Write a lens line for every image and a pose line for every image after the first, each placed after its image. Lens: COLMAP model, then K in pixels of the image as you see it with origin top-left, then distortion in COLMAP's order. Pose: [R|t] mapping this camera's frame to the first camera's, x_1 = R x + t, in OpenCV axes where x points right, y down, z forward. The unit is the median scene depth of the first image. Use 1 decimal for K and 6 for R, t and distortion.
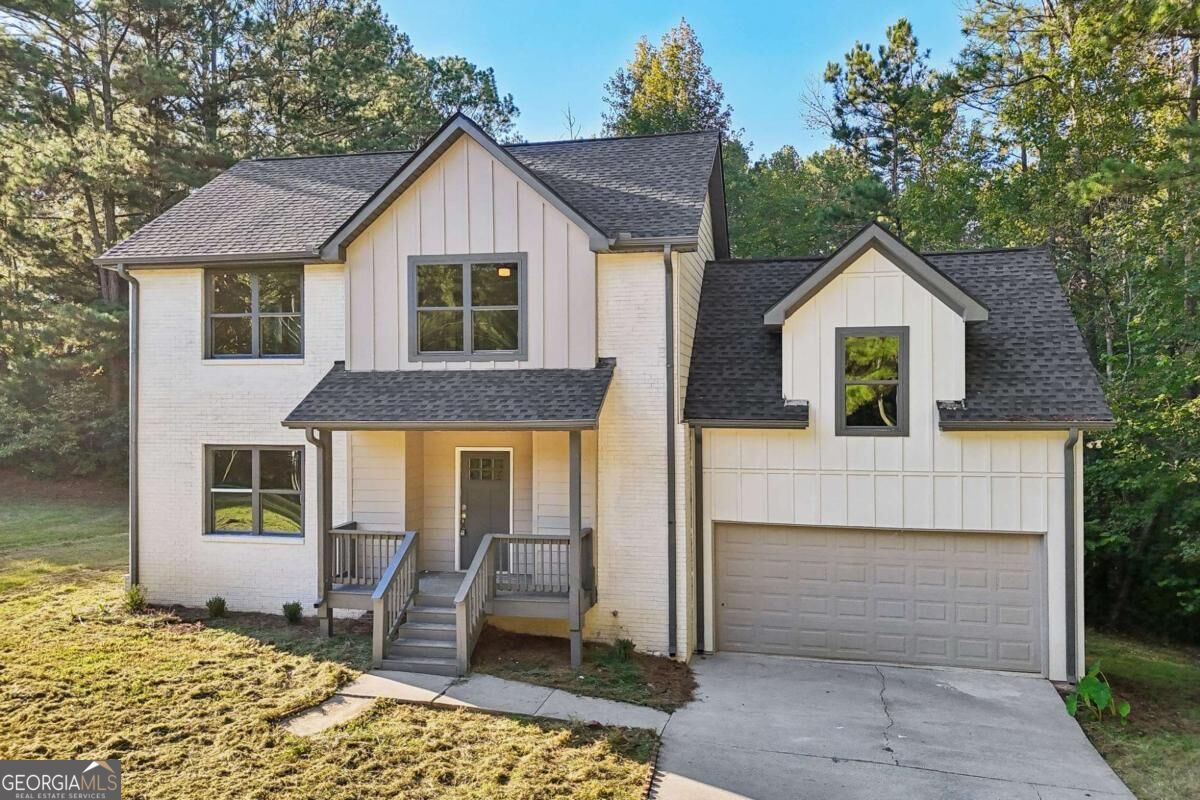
lens RADIAL K [[893.4, 0, 600.0], [0, 893.4, 400.0], [0, 0, 1]] dist [0.006177, -0.003348]
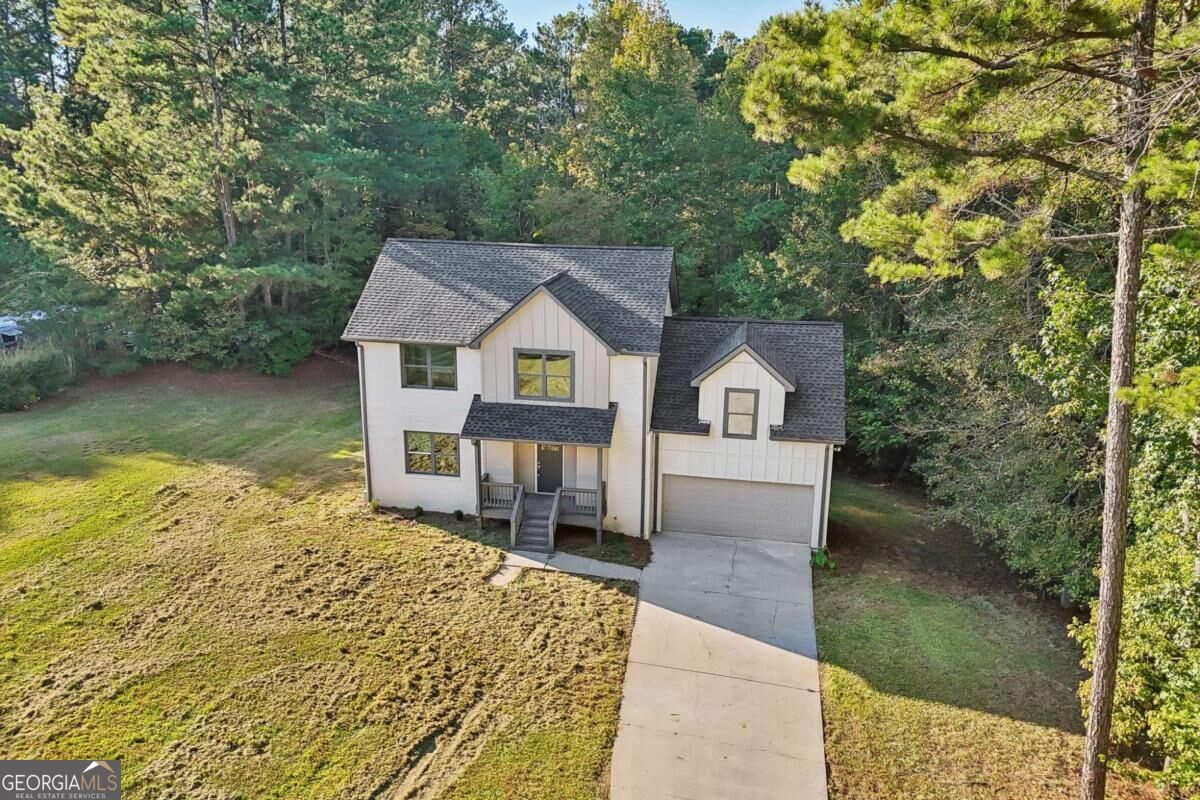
lens RADIAL K [[893.4, 0, 600.0], [0, 893.4, 400.0], [0, 0, 1]] dist [0.006177, -0.003348]
pose [[0.998797, 0.000629, 0.049039, -0.128391], [-0.013967, 0.962164, 0.272114, -0.629637], [-0.047013, -0.272472, 0.961015, -0.999857]]
